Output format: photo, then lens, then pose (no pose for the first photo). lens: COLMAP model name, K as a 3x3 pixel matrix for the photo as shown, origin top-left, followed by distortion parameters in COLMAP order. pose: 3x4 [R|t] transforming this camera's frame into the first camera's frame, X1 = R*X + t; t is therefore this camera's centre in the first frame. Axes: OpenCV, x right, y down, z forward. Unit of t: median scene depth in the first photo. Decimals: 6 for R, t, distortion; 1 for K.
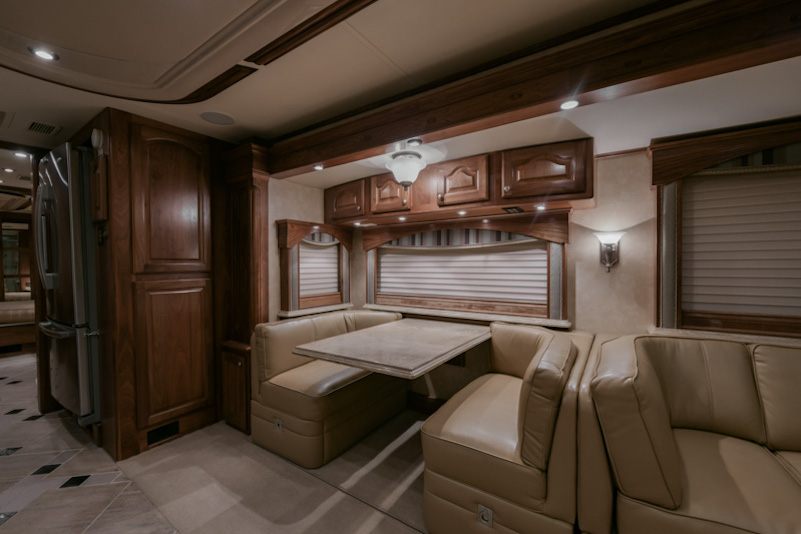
lens RADIAL K [[323.5, 0, 395.8], [0, 323.5, 270.1], [0, 0, 1]] dist [-0.009871, 0.000009]
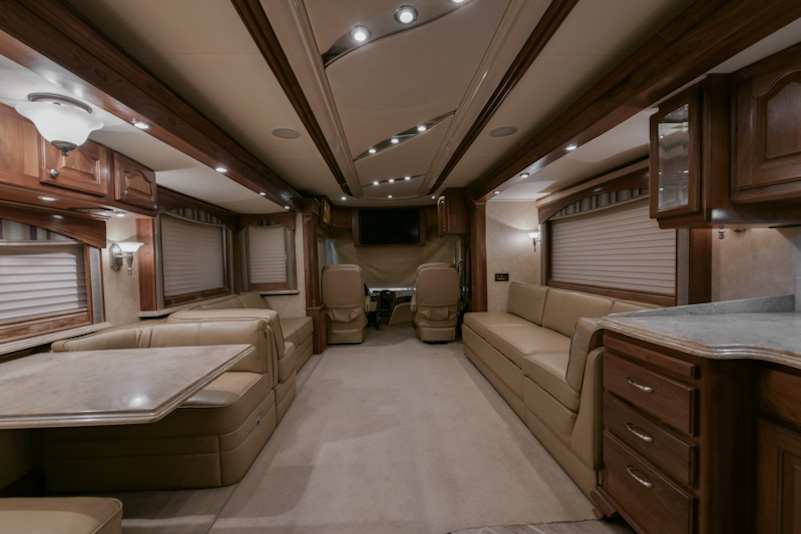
lens RADIAL K [[323.5, 0, 401.3], [0, 323.5, 271.2], [0, 0, 1]] dist [-0.009871, 0.000009]
pose [[-0.604261, -0.003470, 0.796779, -0.873266], [0.042916, 0.998397, 0.036894, -0.006715], [-0.795630, 0.056488, -0.603144, 0.831777]]
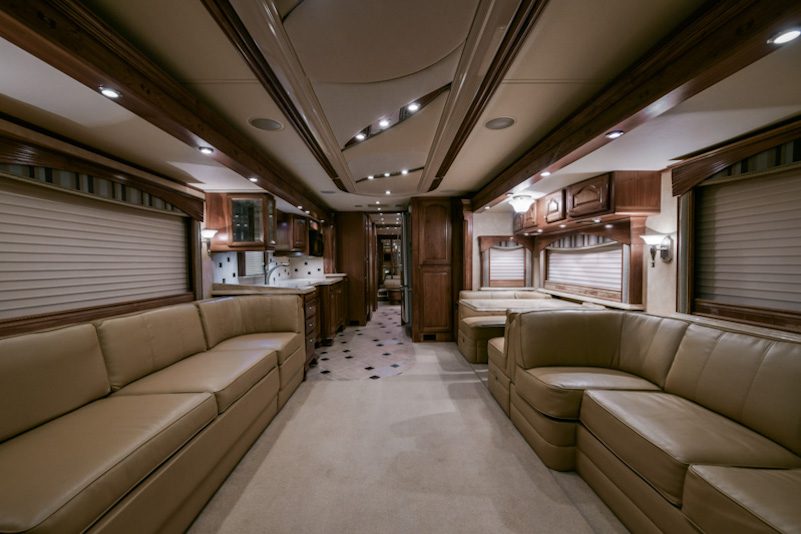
lens RADIAL K [[323.5, 0, 399.3], [0, 323.5, 270.4], [0, 0, 1]] dist [-0.009871, 0.000009]
pose [[0.579948, 0.023257, -0.814321, 1.005769], [-0.011333, 0.999726, 0.020482, 0.004617], [0.814575, -0.002650, 0.580053, -0.479962]]
